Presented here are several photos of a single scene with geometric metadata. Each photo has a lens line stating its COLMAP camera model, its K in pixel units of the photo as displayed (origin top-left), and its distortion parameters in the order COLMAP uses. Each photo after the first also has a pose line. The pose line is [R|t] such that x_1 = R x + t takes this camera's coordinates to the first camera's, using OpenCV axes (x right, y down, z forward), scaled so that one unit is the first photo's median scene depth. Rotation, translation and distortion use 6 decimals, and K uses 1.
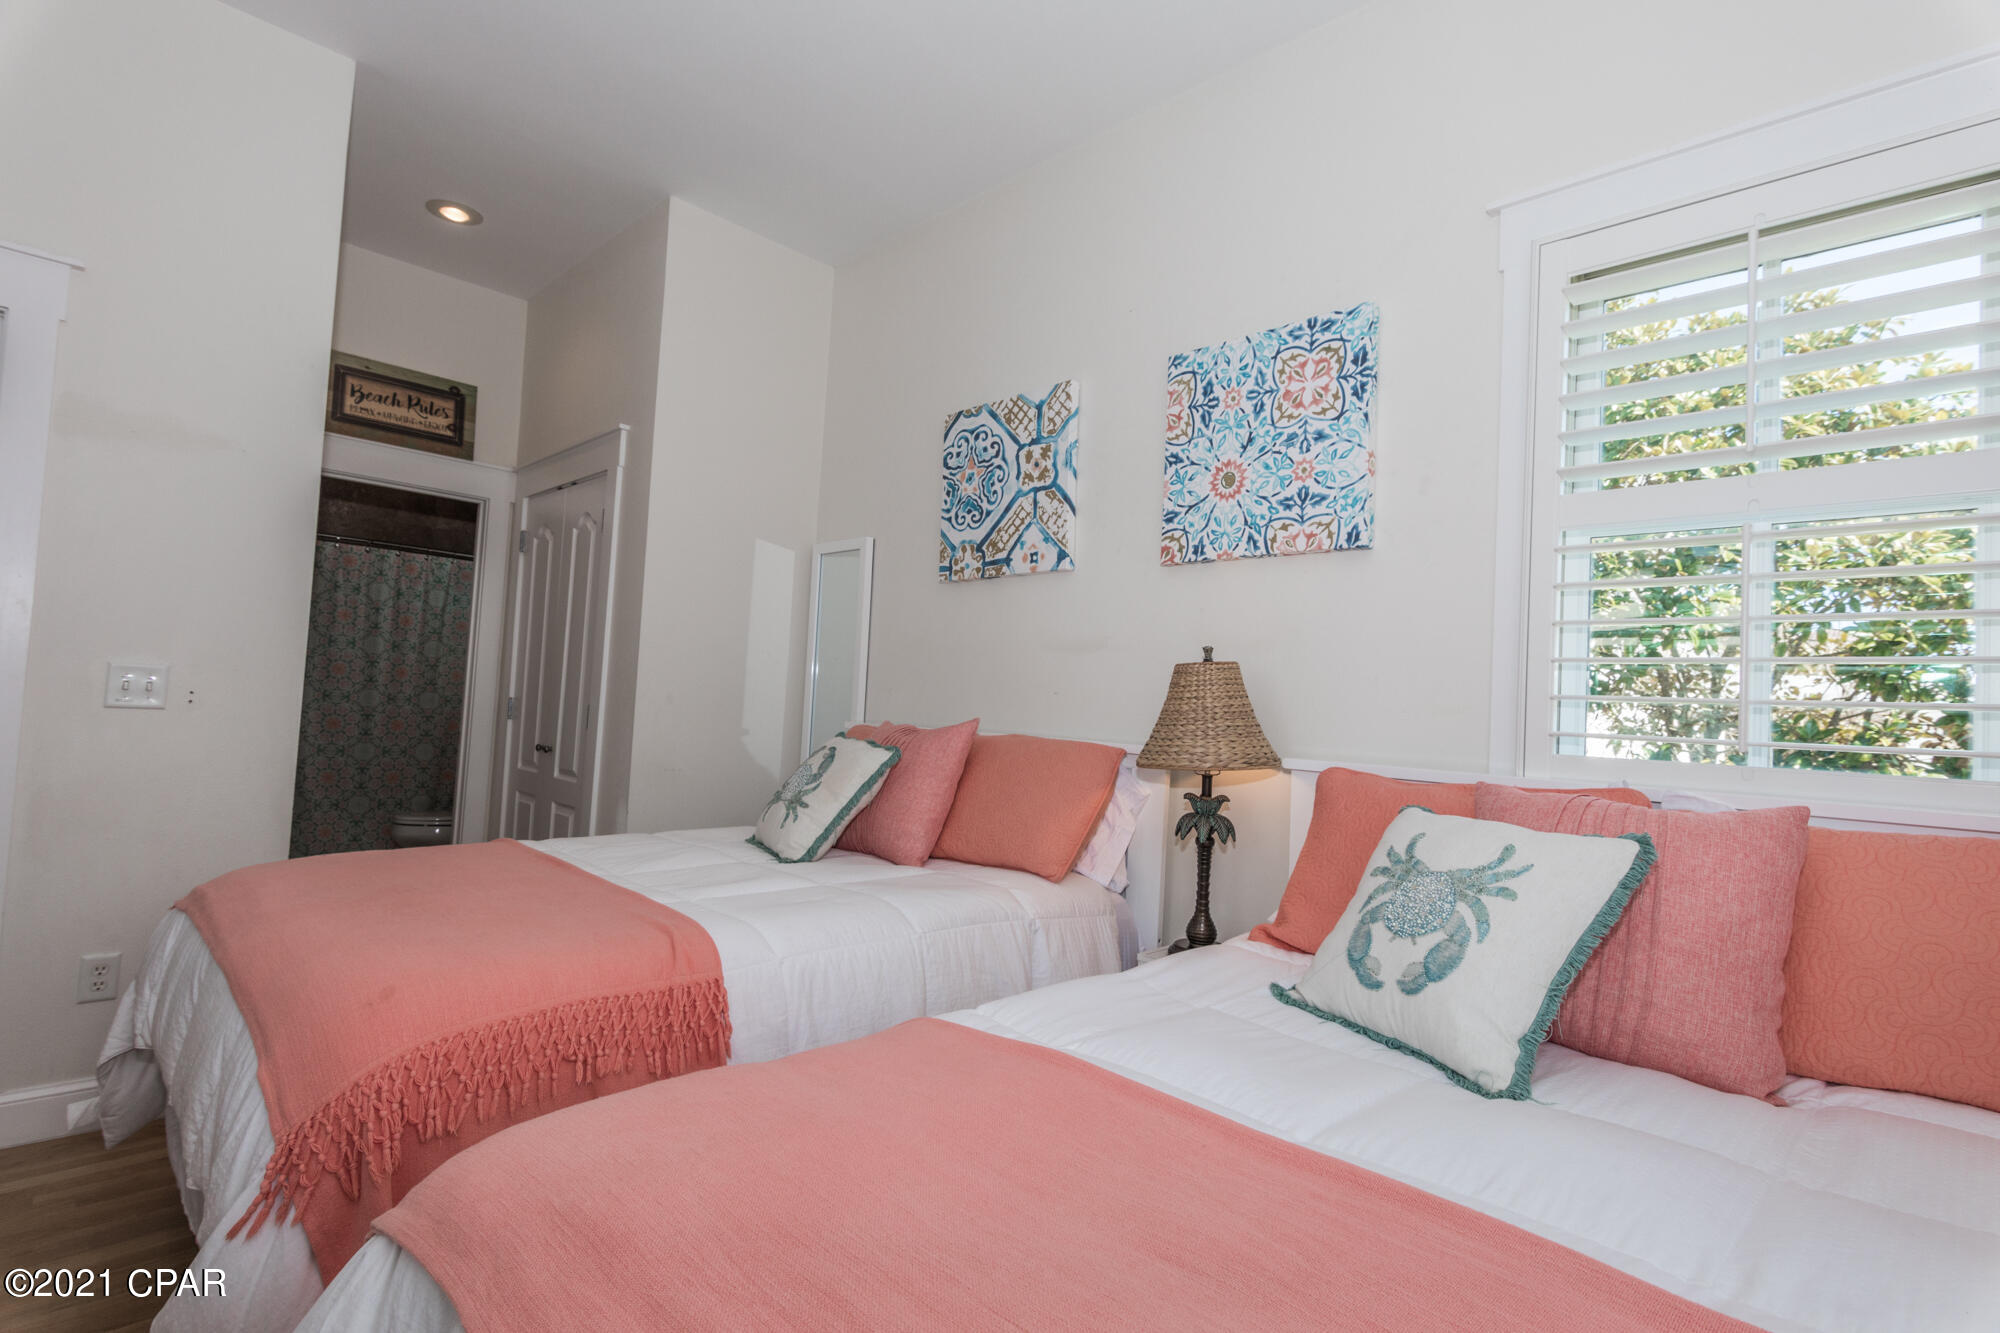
lens RADIAL K [[964.6, 0, 1004.3], [0, 964.6, 662.4], [0, 0, 1]] dist [0.014866, -0.001639]
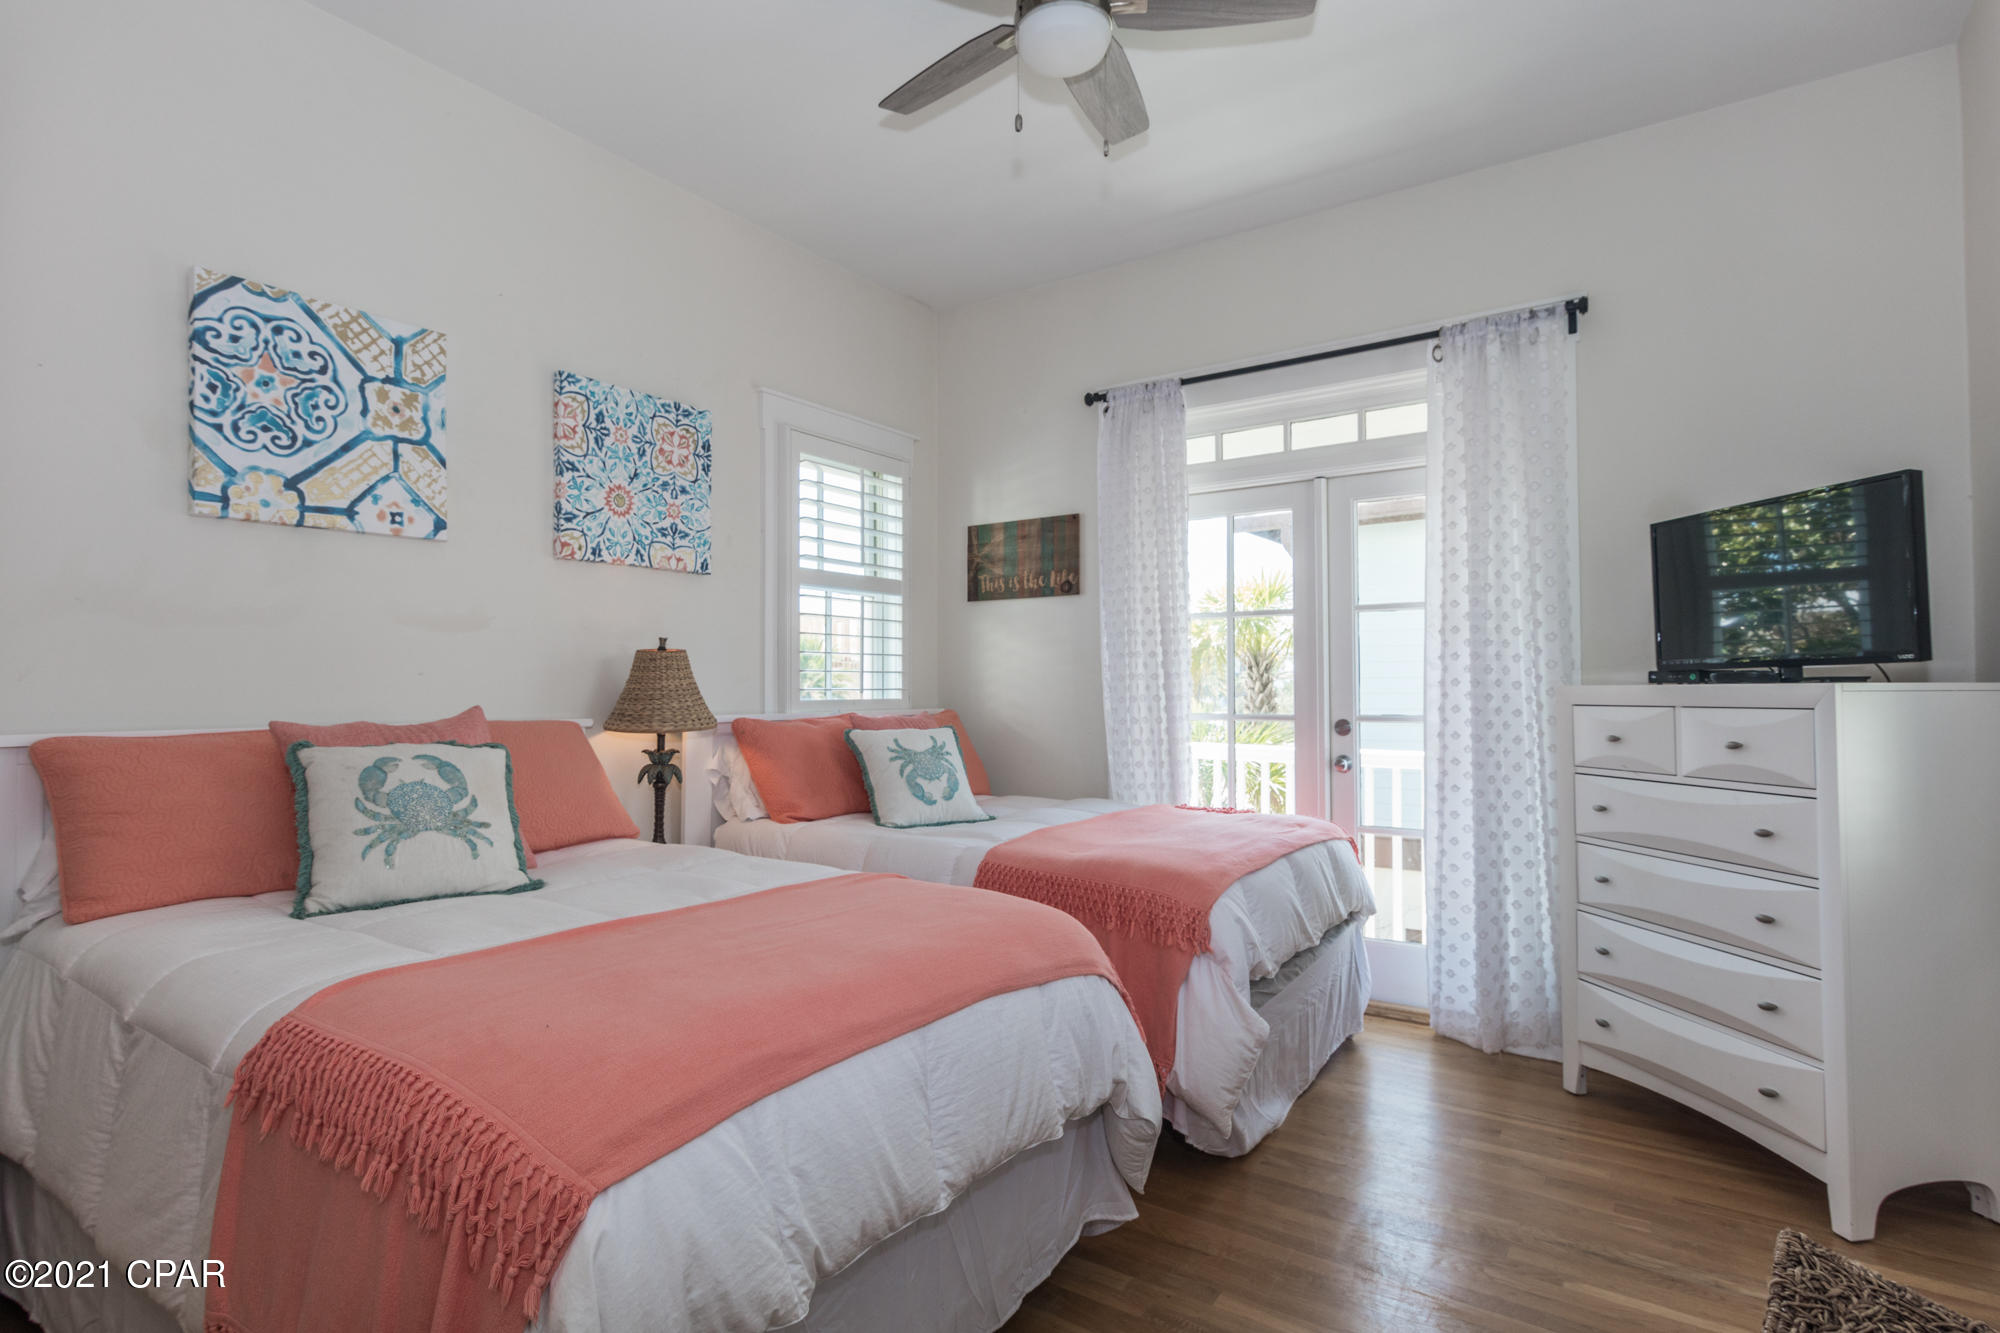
lens RADIAL K [[964.6, 0, 1004.3], [0, 964.6, 662.4], [0, 0, 1]] dist [0.014866, -0.001639]
pose [[-0.168941, -0.029463, 0.985186, -0.944303], [-0.059020, 0.998062, 0.019727, -0.029175], [-0.983857, -0.054813, -0.170353, 0.614604]]
